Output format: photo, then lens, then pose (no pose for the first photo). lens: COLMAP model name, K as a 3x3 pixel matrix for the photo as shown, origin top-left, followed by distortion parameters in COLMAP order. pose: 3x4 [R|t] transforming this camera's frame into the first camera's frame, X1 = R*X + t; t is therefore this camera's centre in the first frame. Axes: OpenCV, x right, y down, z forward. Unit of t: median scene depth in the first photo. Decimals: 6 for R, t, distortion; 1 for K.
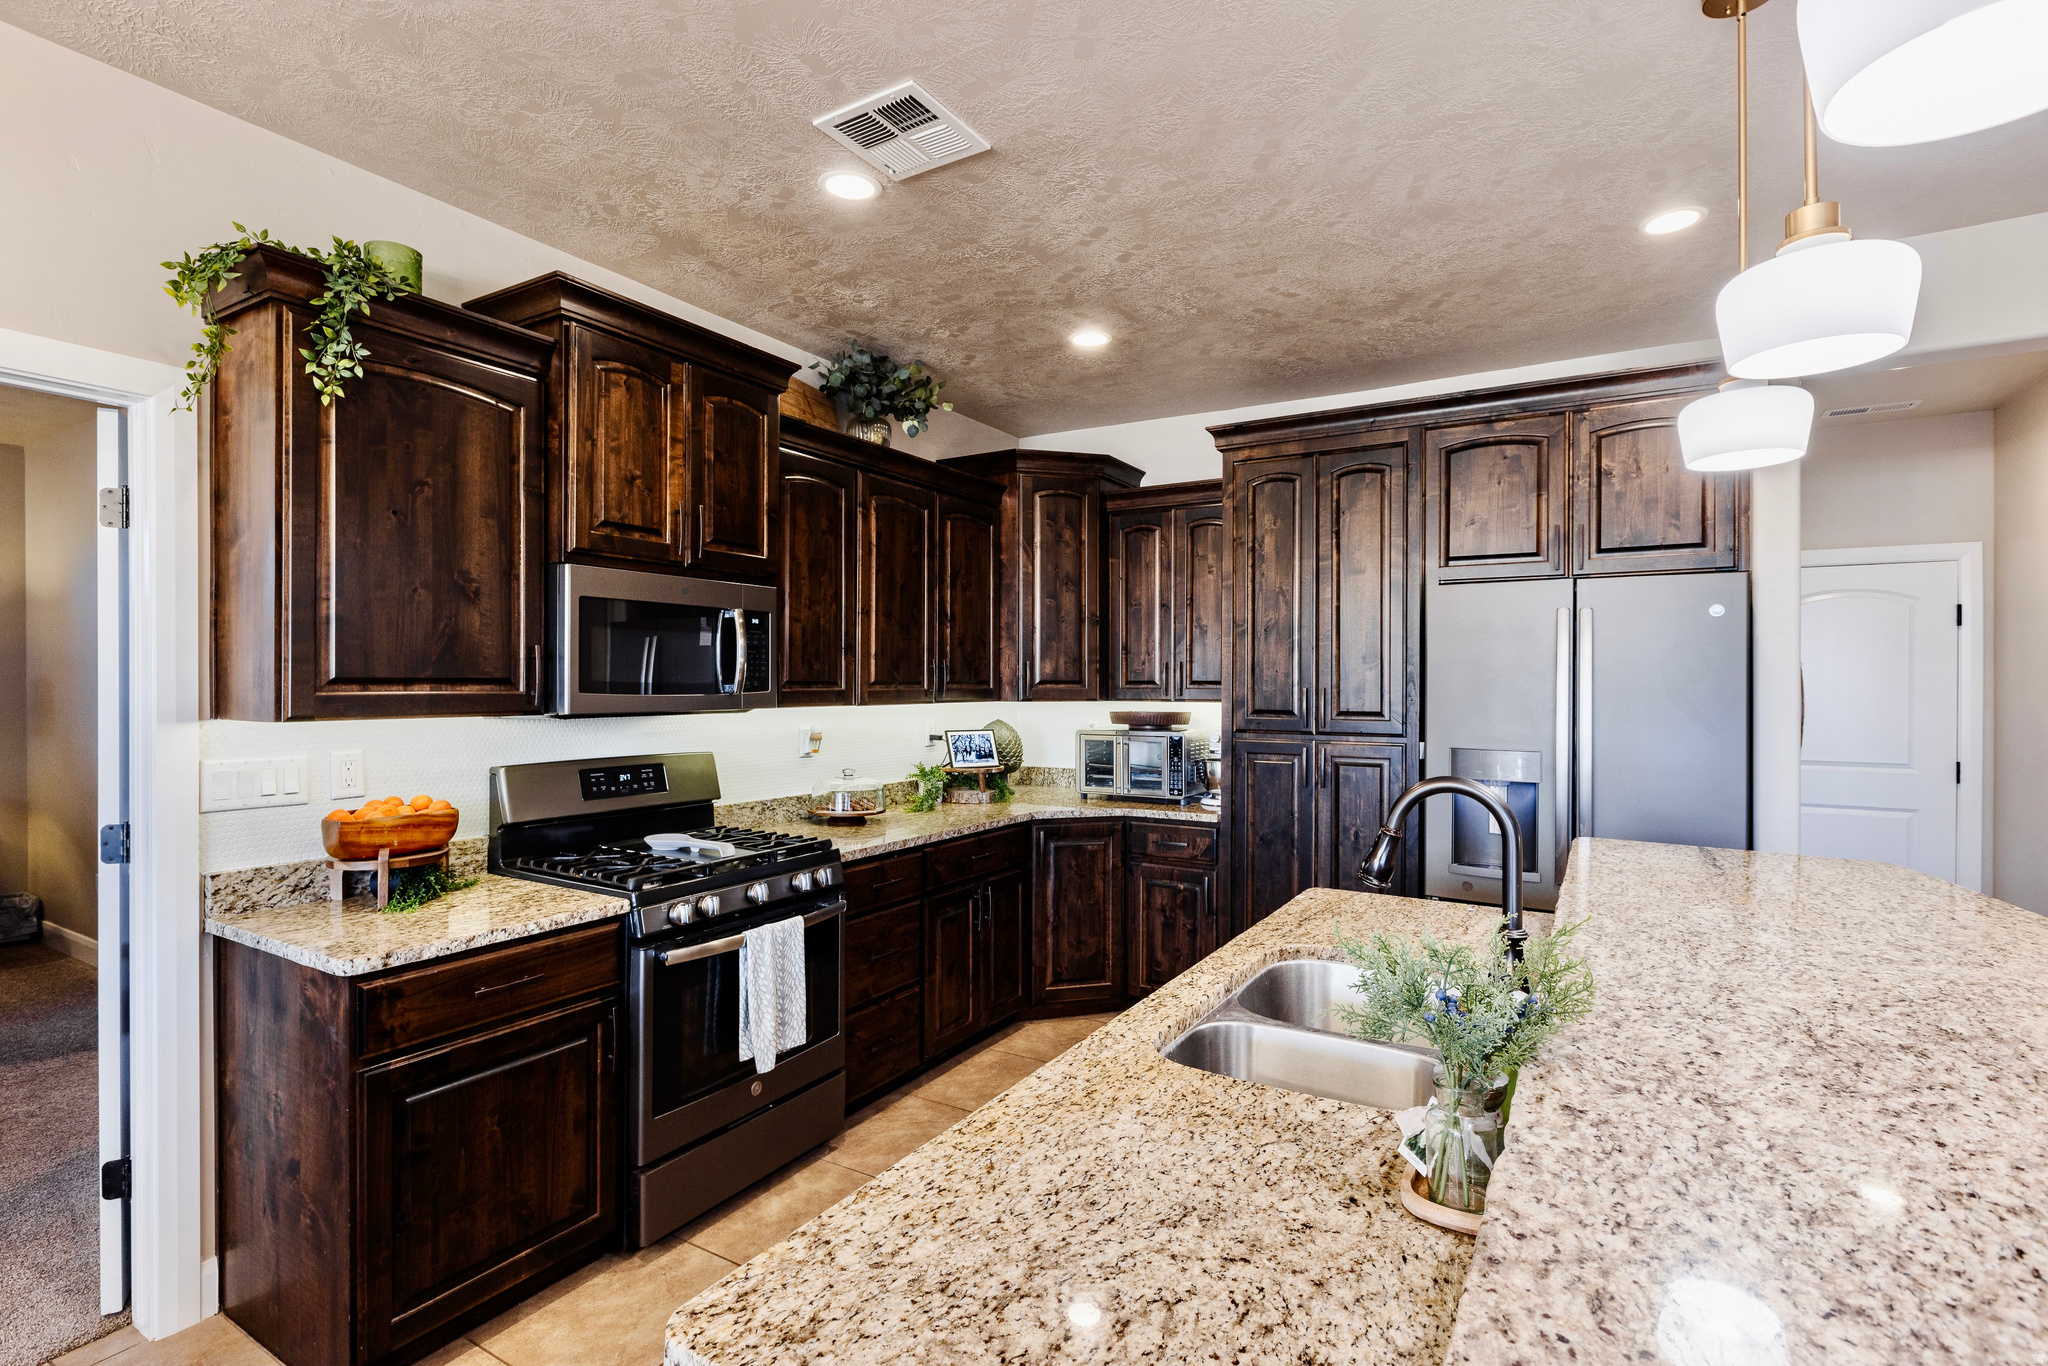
lens RADIAL K [[1007.6, 0, 1022.7], [0, 1007.6, 686.3], [0, 0, 1]] dist [-0.000791, 0.001077]
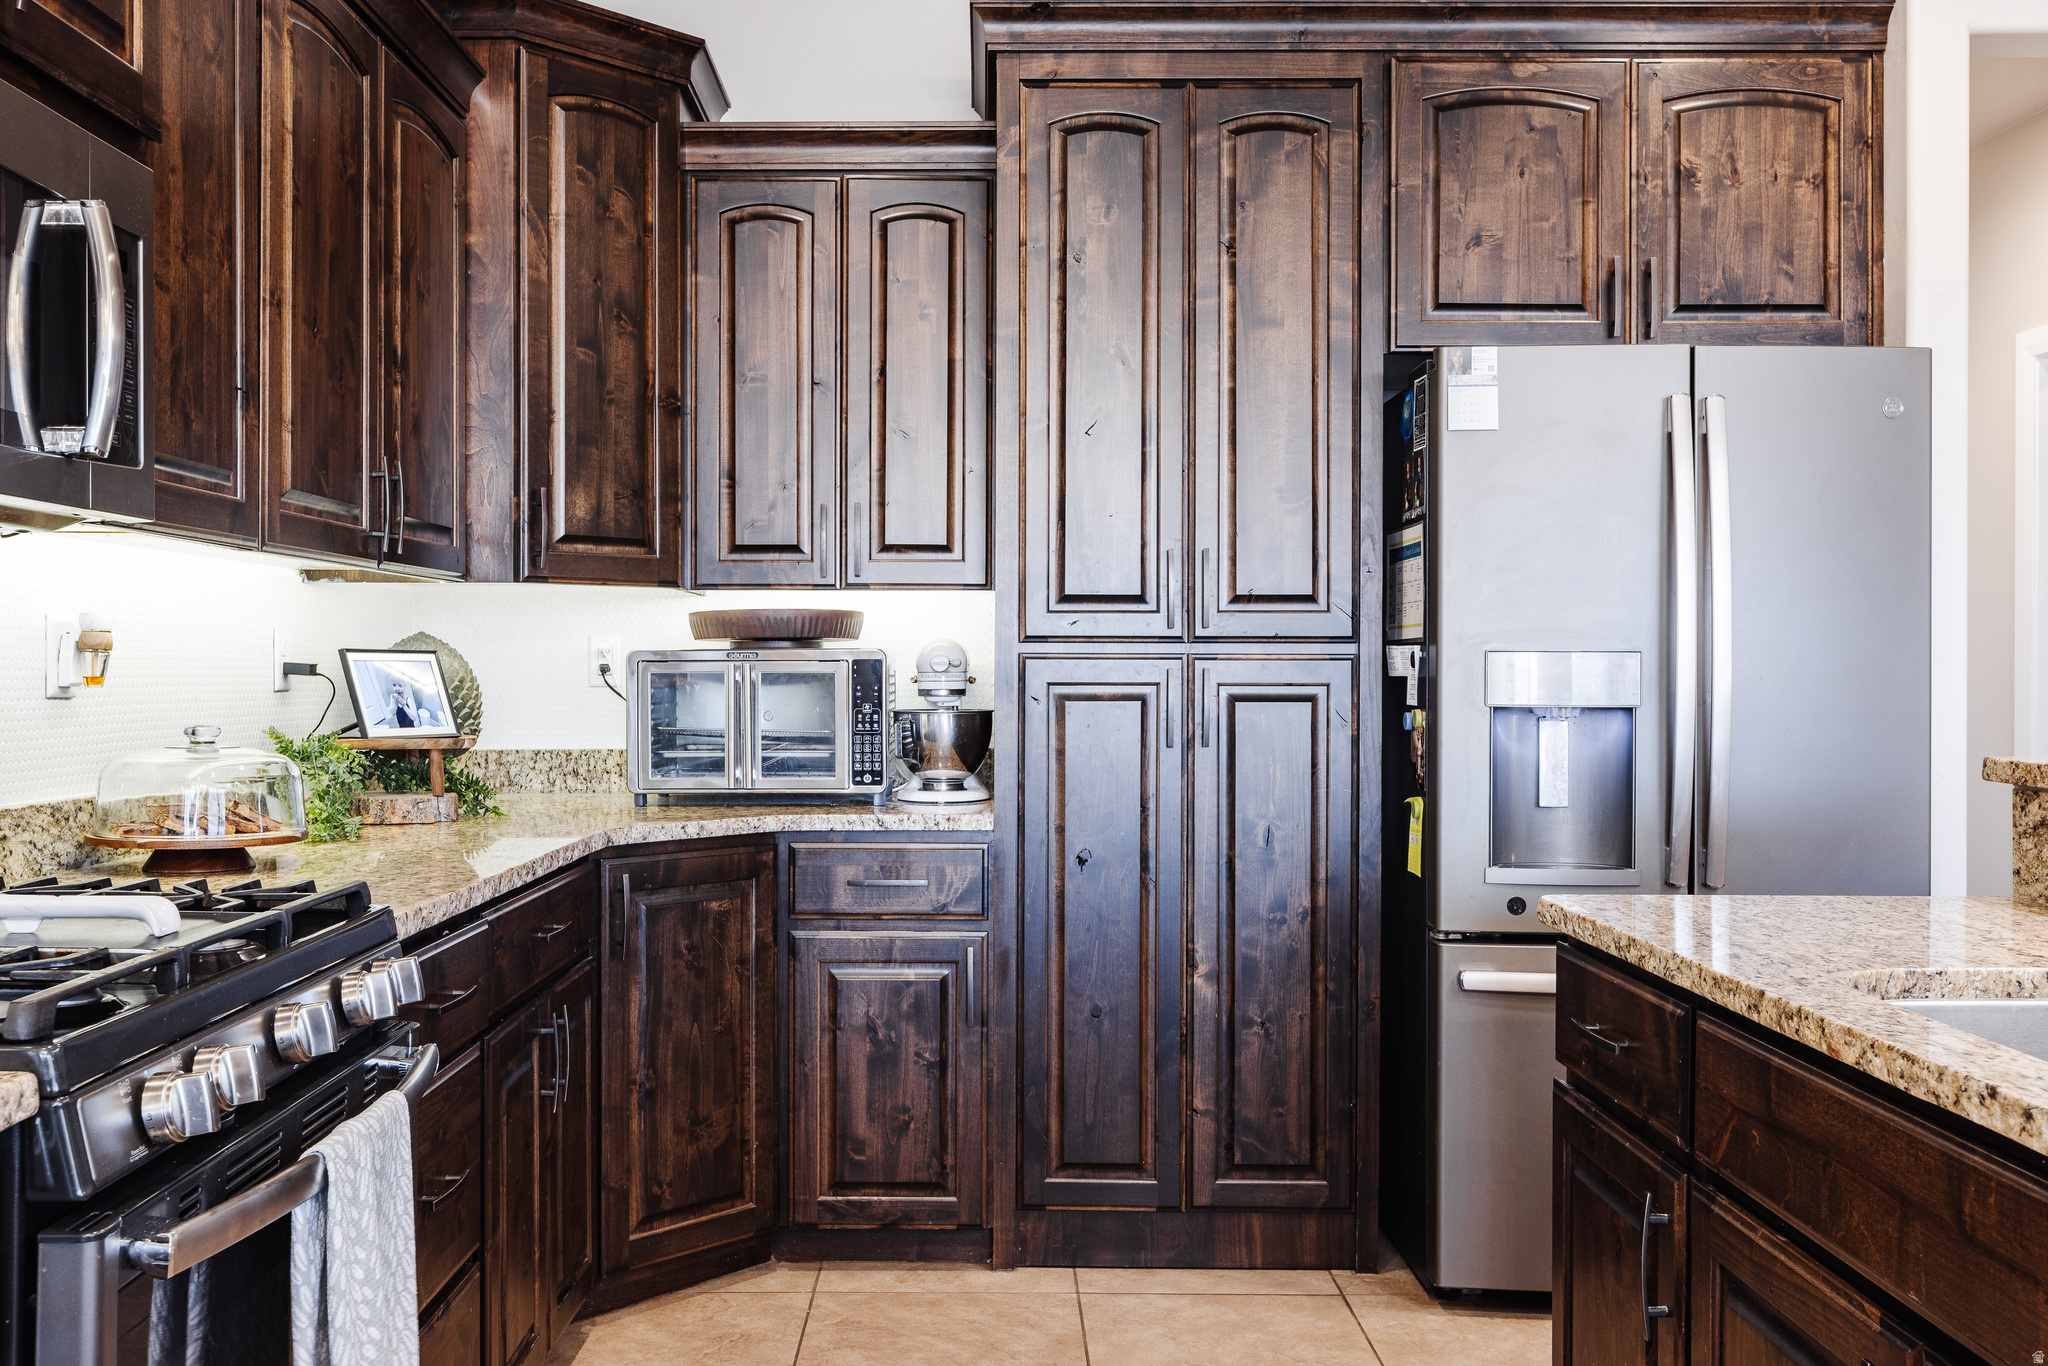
lens RADIAL K [[1858.5, 0, 1009.5], [0, 1858.5, 682.1], [0, 0, 1]] dist [0.002551, 0.000000]
pose [[0.855744, -0.007600, 0.517343, -0.311361], [0.004860, 0.999966, 0.006651, 0.071442], [-0.517376, -0.003177, 0.855752, 0.291864]]
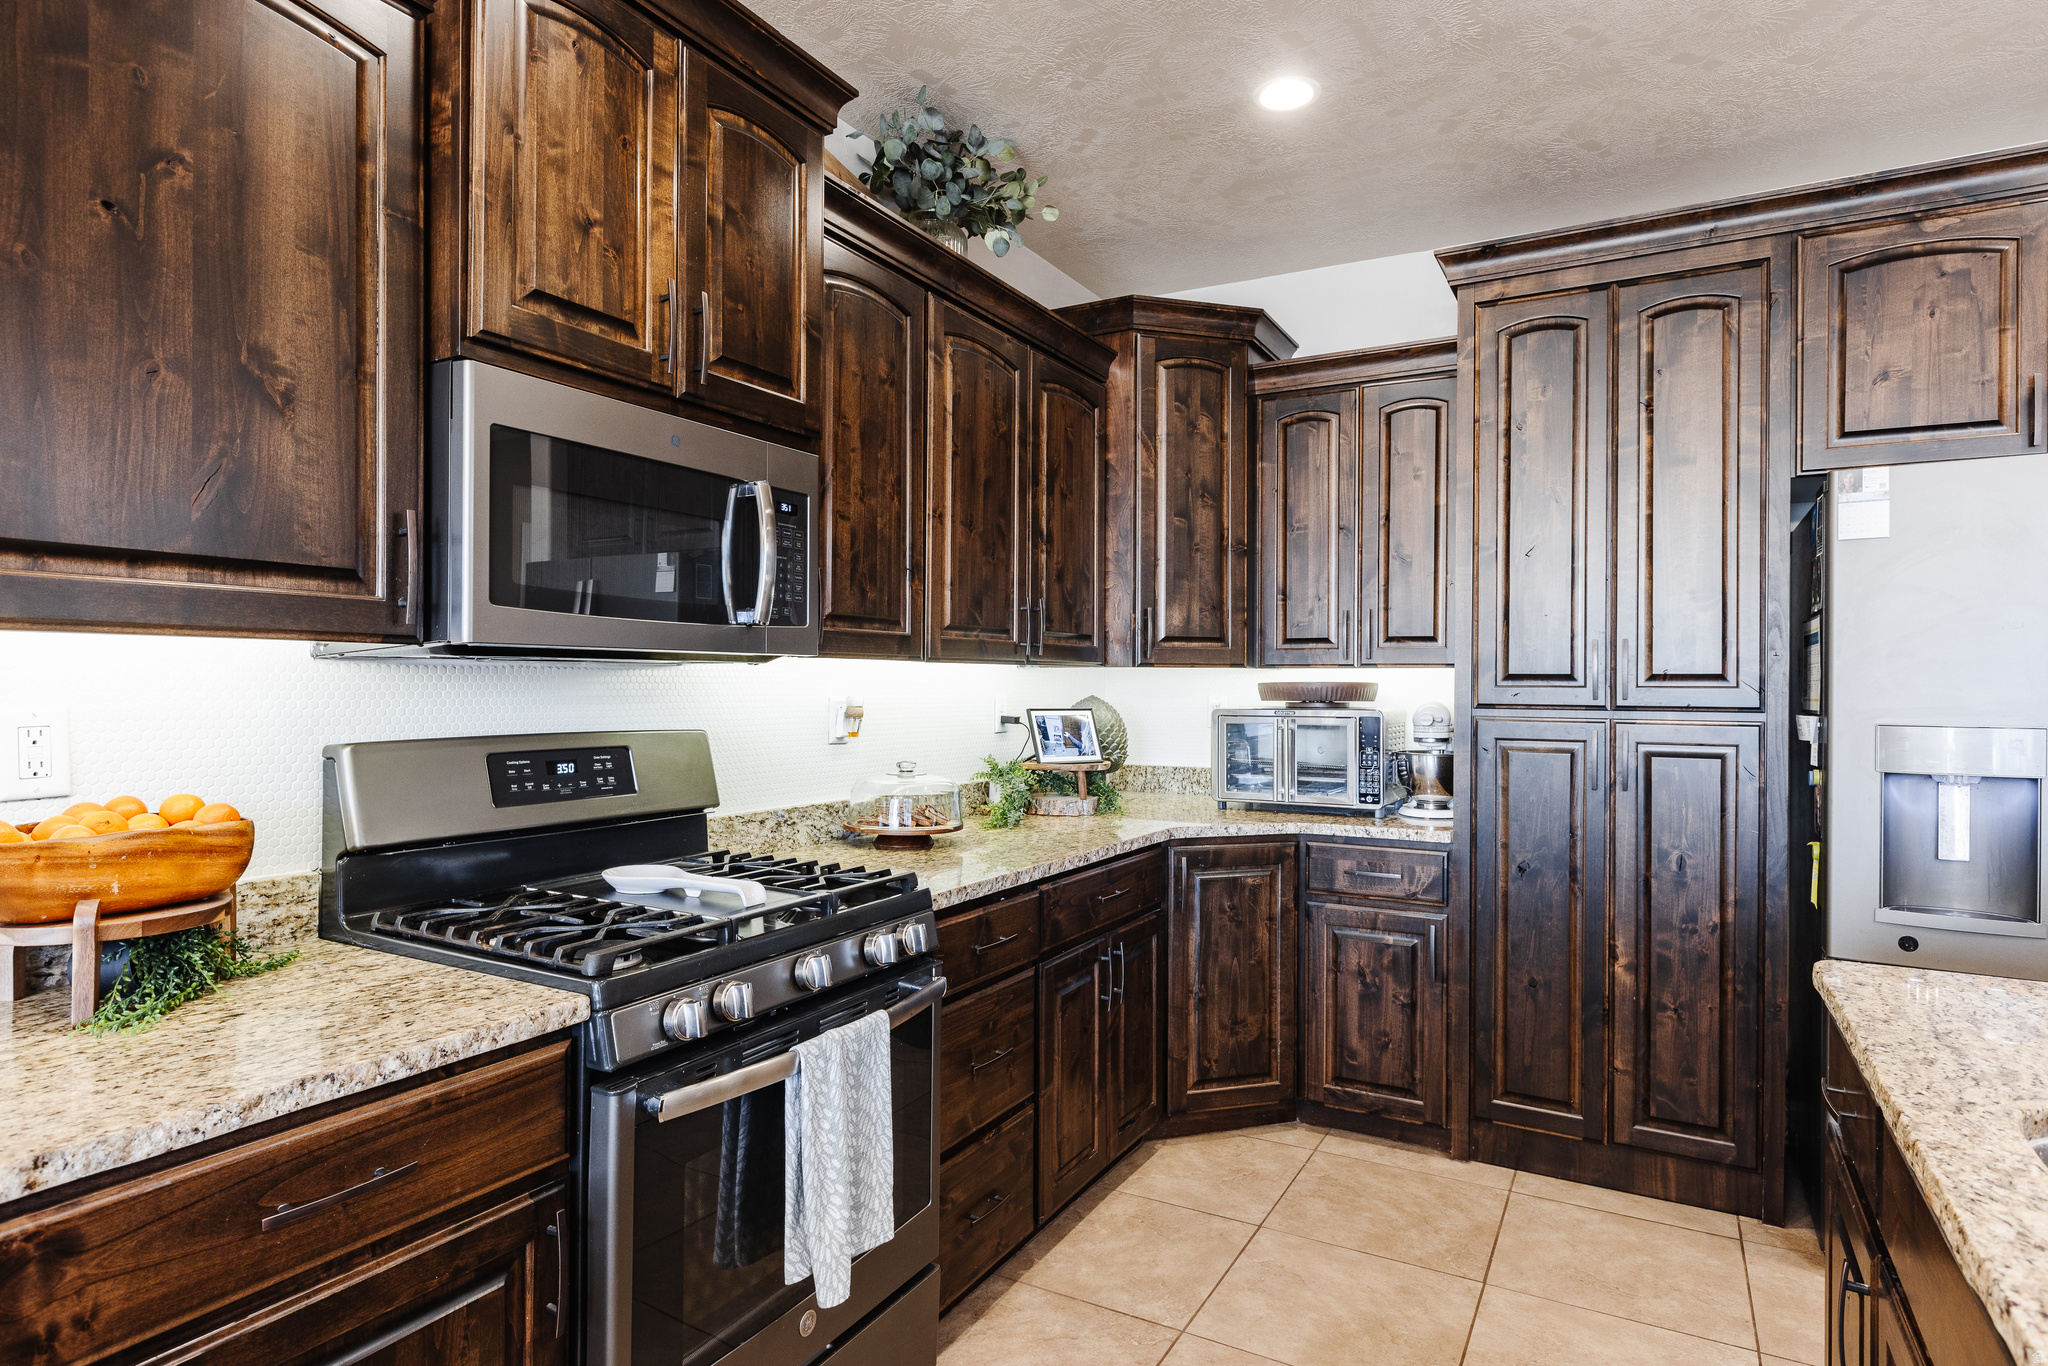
lens RADIAL K [[1150.3, 0, 1020.4], [0, 1150.3, 684.2], [0, 0, 1]] dist [0.007721, -0.004564]
pose [[0.999669, 0.001224, 0.025702, -0.135351], [-0.001129, 0.999993, -0.003701, 0.039893], [-0.025706, 0.003671, 0.999663, 0.296214]]
